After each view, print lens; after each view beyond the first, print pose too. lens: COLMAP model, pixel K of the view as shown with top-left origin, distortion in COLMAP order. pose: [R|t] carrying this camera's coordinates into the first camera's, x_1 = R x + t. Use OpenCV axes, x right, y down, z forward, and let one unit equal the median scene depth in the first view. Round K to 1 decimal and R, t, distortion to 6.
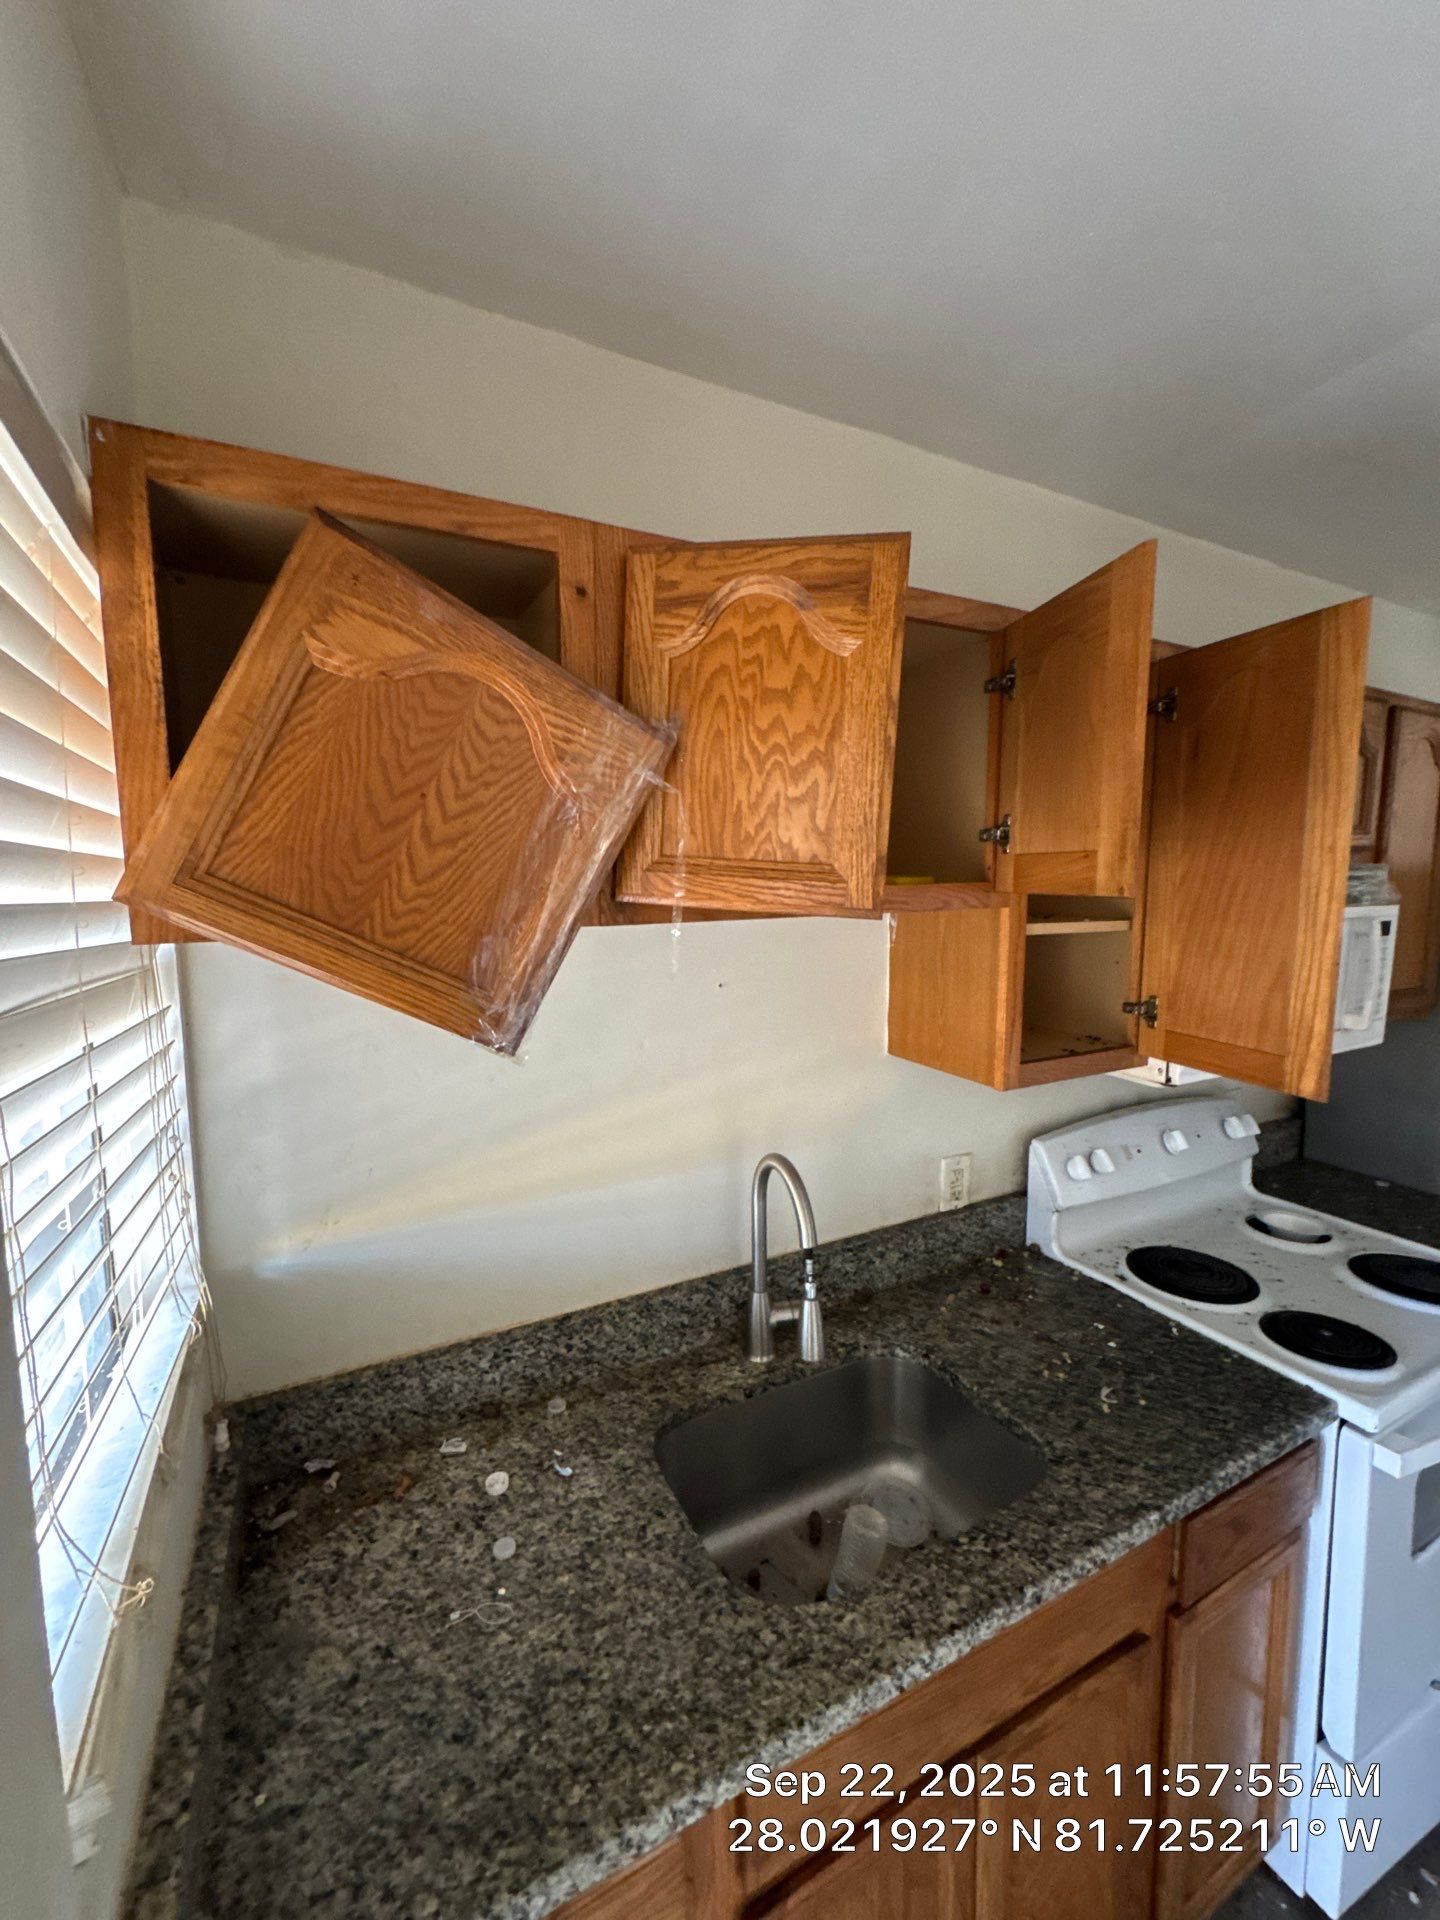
lens RADIAL K [[780.2, 0, 724.7], [0, 780.2, 962.0], [0, 0, 1]] dist [-0.001615, 0.000102]
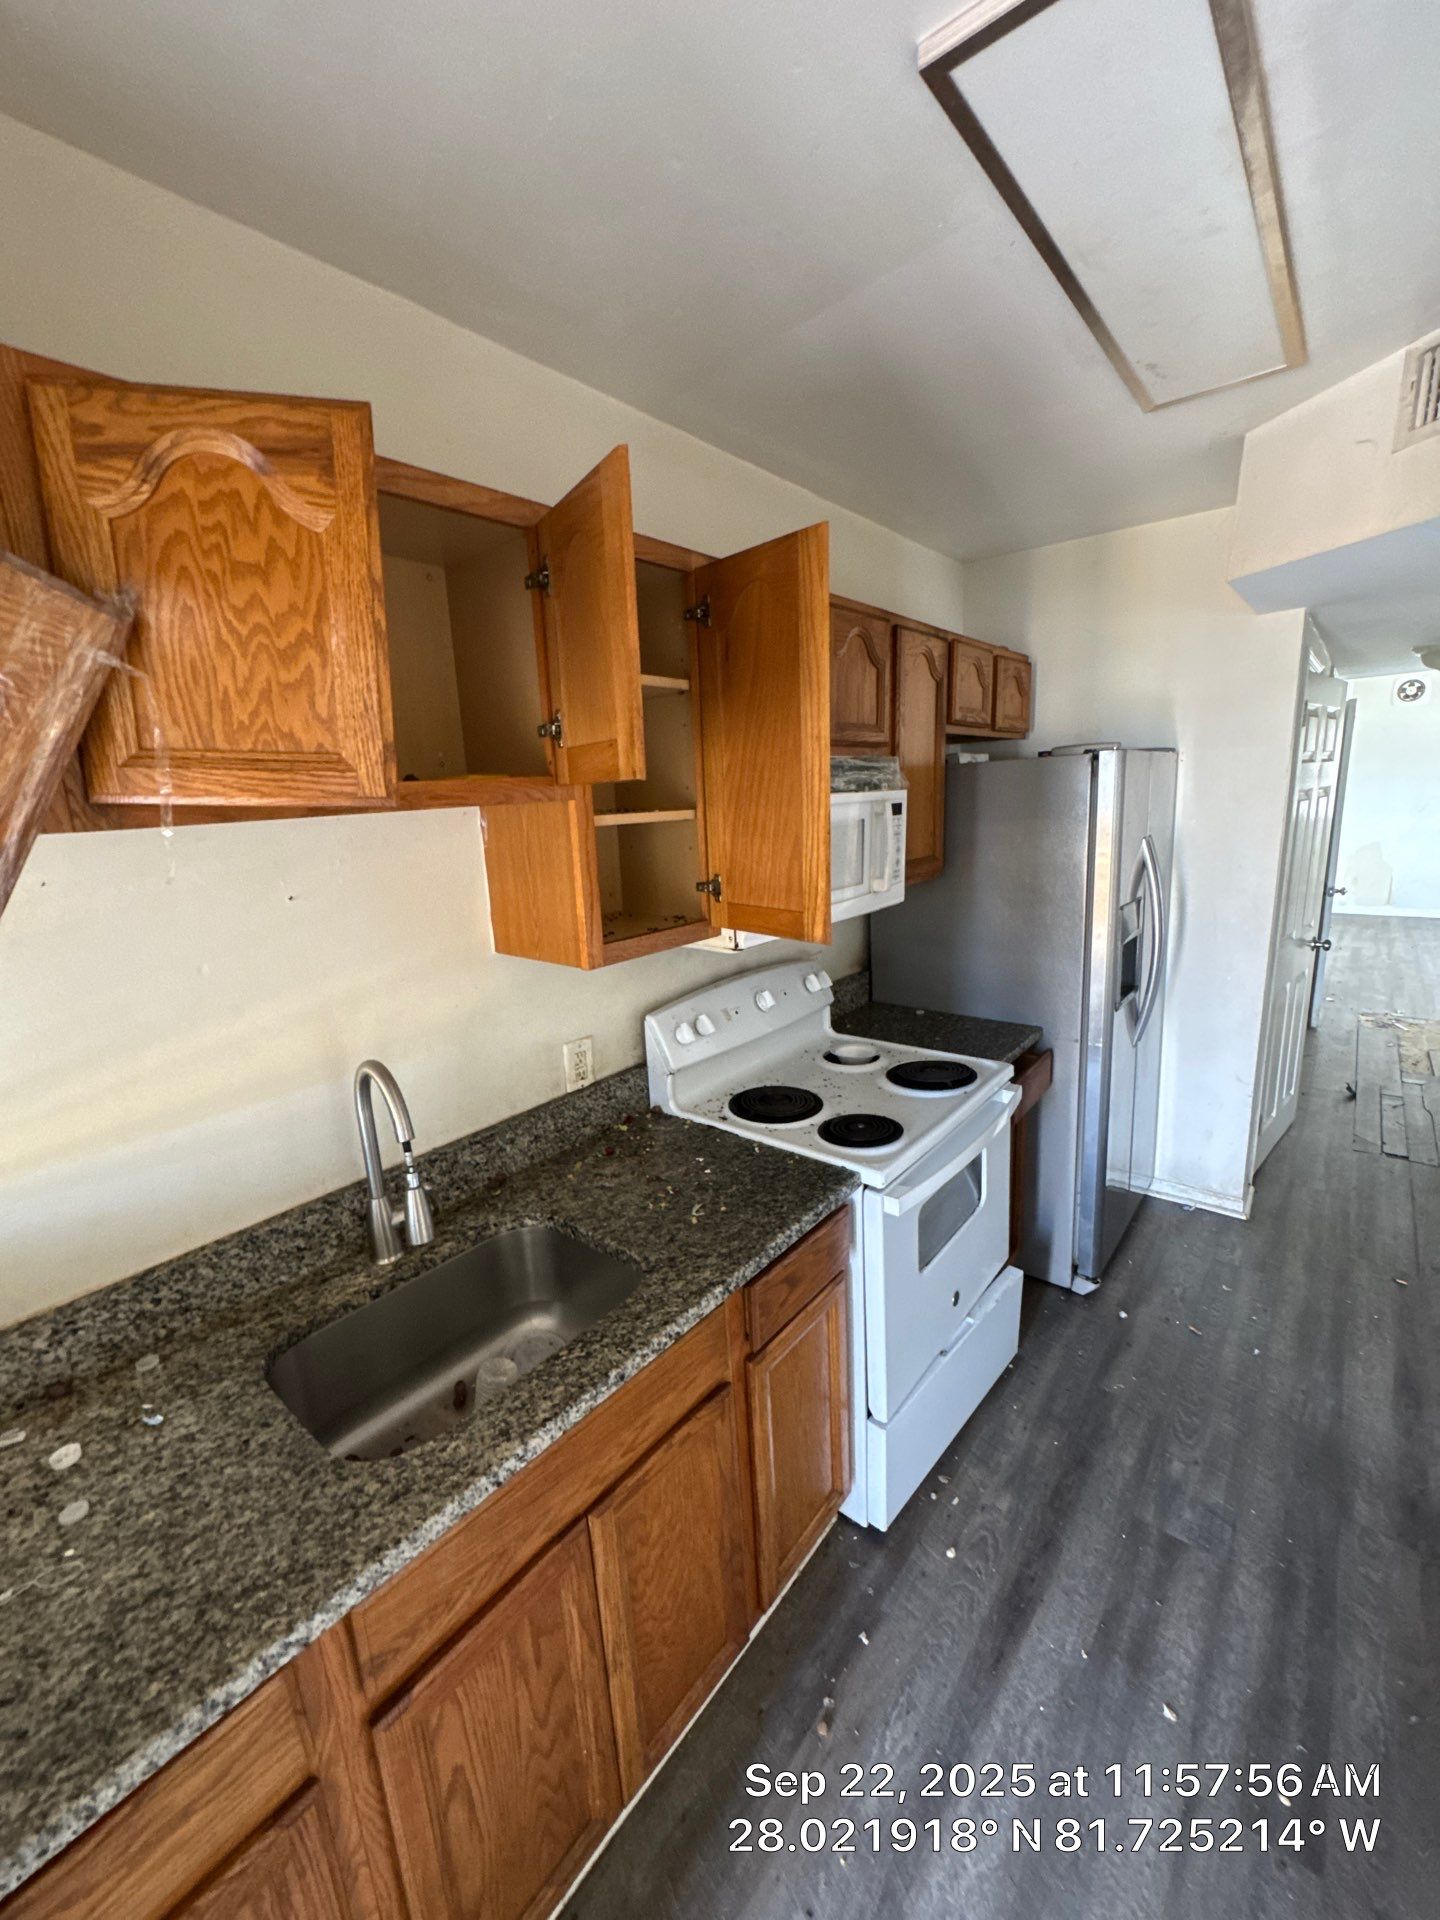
lens RADIAL K [[773.4, 0, 722.4], [0, 773.4, 961.2], [0, 0, 1]] dist [-0.003177, 0.000656]
pose [[0.919108, -0.119884, 0.375324, 0.140971], [0.080693, 0.989669, 0.118510, 0.044935], [-0.385654, -0.078638, 0.919286, -0.082319]]
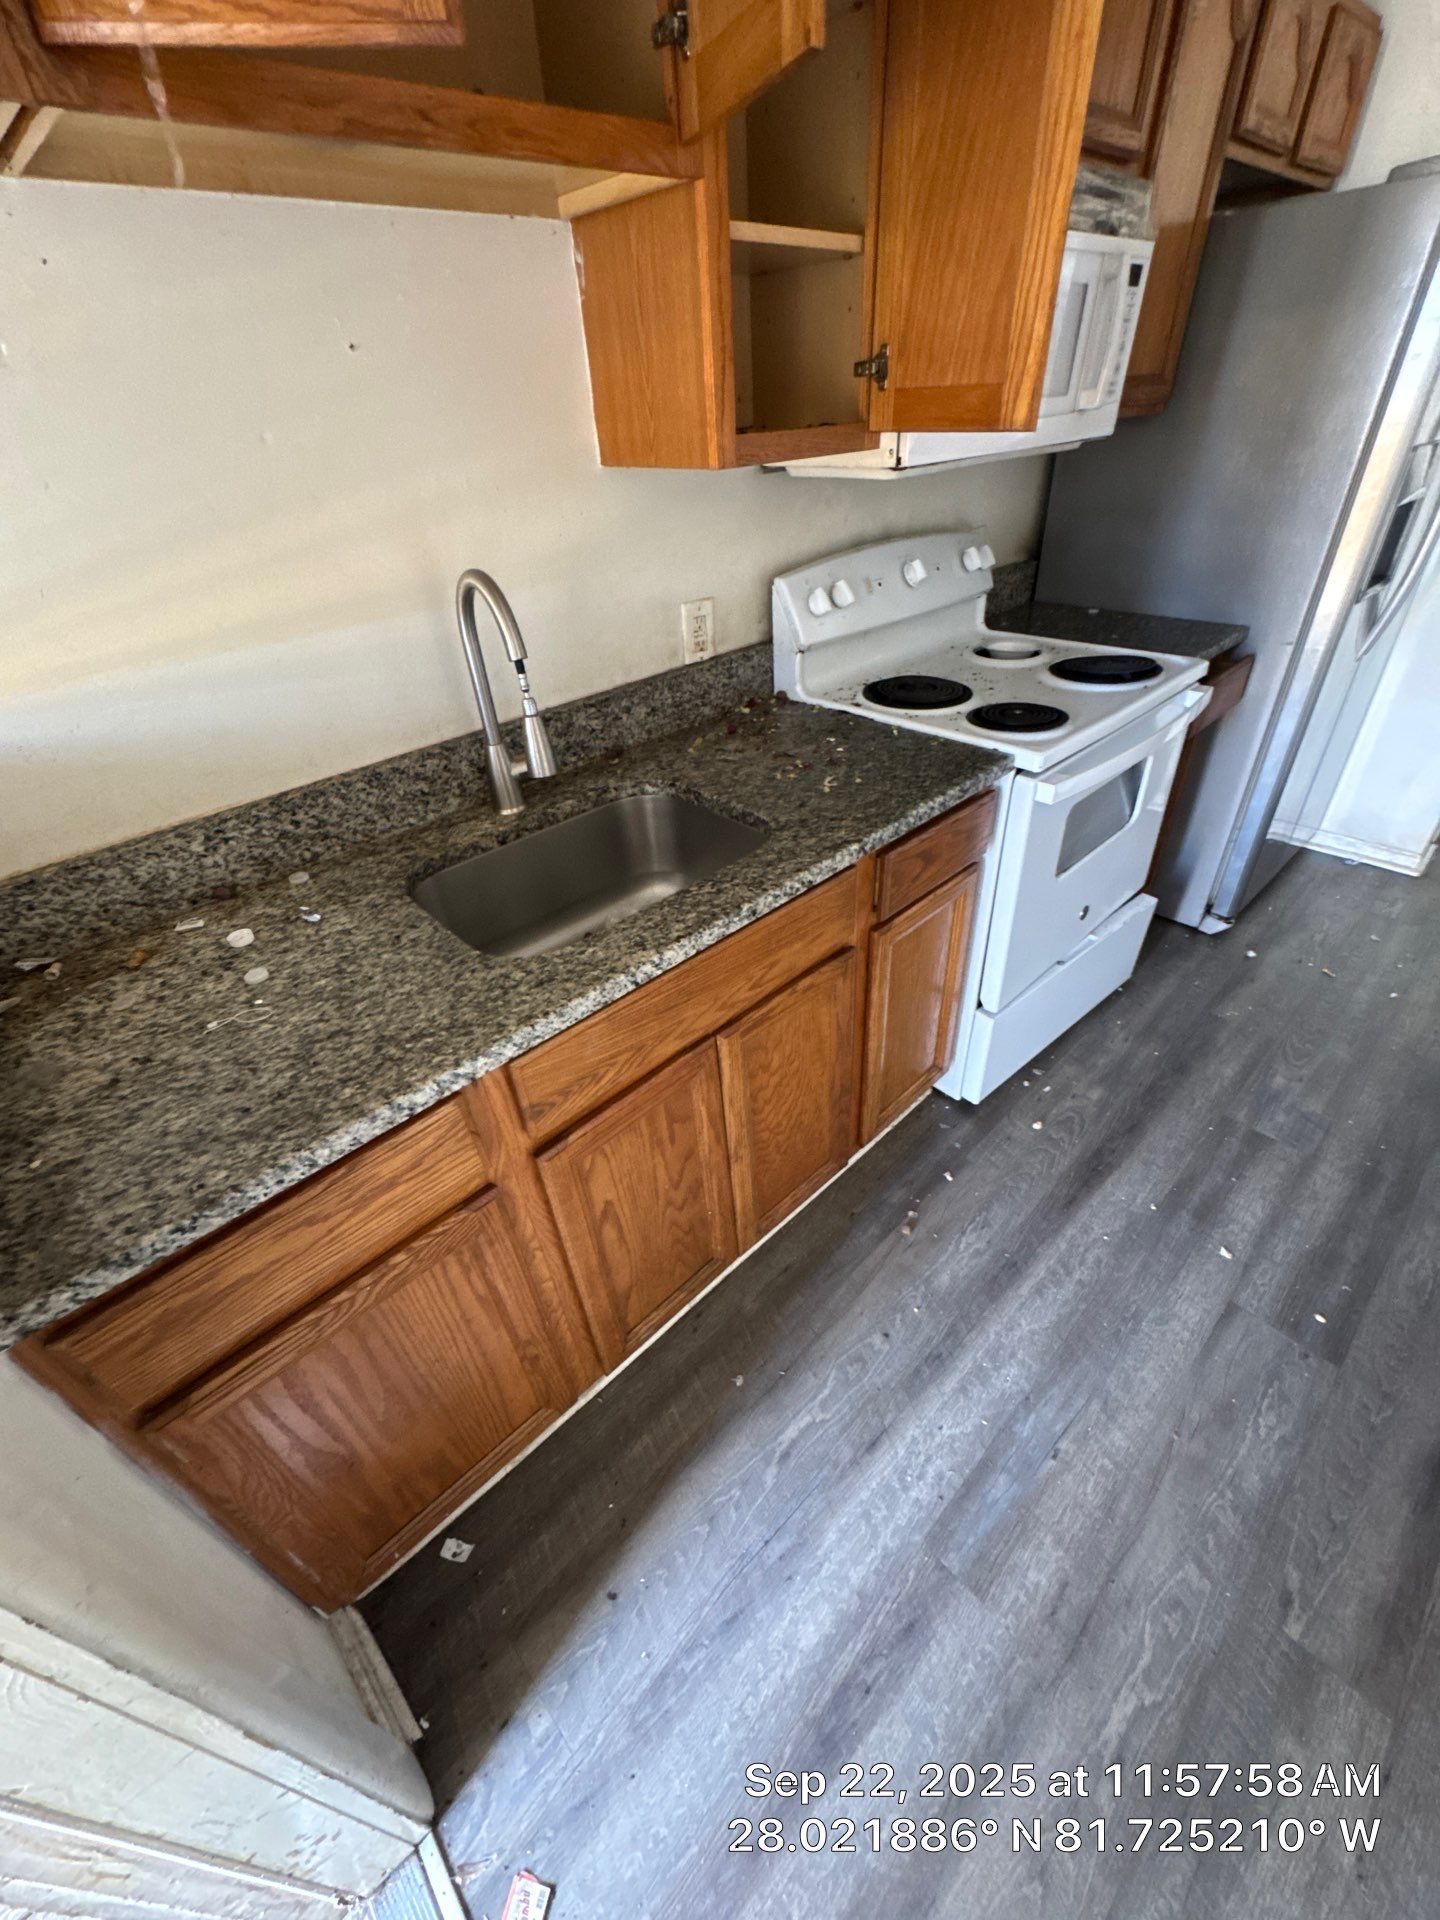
lens RADIAL K [[780.2, 0, 724.7], [0, 780.2, 962.0], [0, 0, 1]] dist [-0.001615, 0.000102]
pose [[0.961916, -0.196195, 0.190330, 0.099099], [0.076013, 0.860828, 0.503188, 0.233465], [-0.262565, -0.469557, 0.842957, -0.008176]]
